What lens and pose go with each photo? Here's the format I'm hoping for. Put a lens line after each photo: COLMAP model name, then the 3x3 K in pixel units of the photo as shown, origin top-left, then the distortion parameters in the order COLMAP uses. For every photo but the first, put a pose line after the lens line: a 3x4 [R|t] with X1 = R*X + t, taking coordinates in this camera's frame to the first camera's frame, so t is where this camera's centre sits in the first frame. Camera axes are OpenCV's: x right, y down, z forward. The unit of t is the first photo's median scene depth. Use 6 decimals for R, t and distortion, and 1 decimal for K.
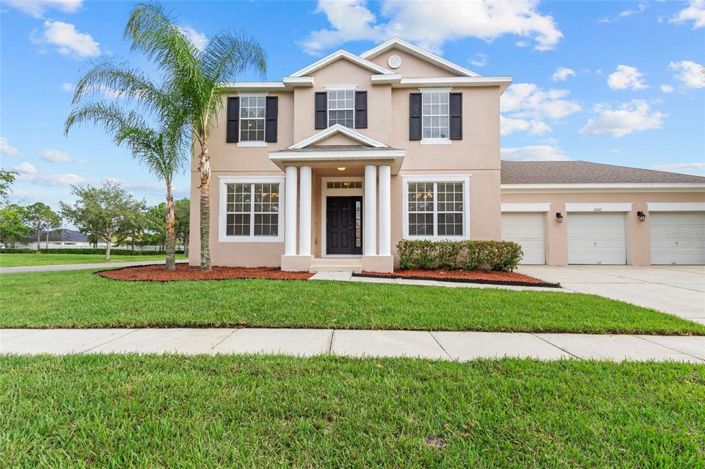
lens RADIAL K [[351.2, 0, 348.2], [0, 351.2, 240.3], [0, 0, 1]] dist [0.010294, -0.000519]
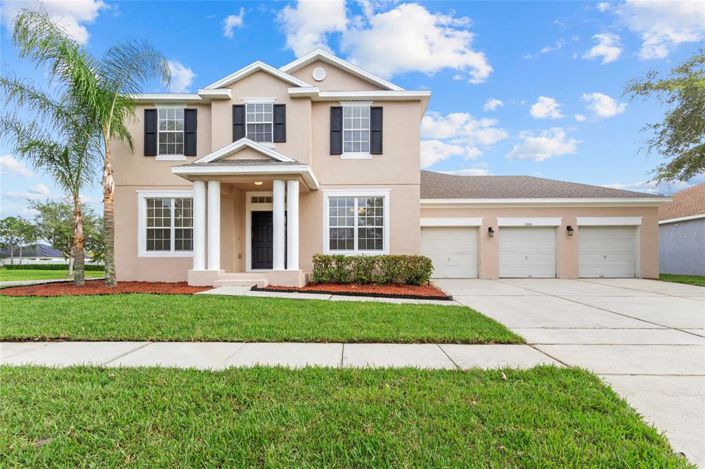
lens RADIAL K [[351.2, 0, 356.4], [0, 351.2, 268.9], [0, 0, 1]] dist [0.010294, -0.000519]
pose [[0.999769, -0.003756, 0.021162, 0.227516], [0.002934, 0.999245, 0.038746, 0.001441], [-0.021291, -0.038675, 0.999025, -0.011955]]
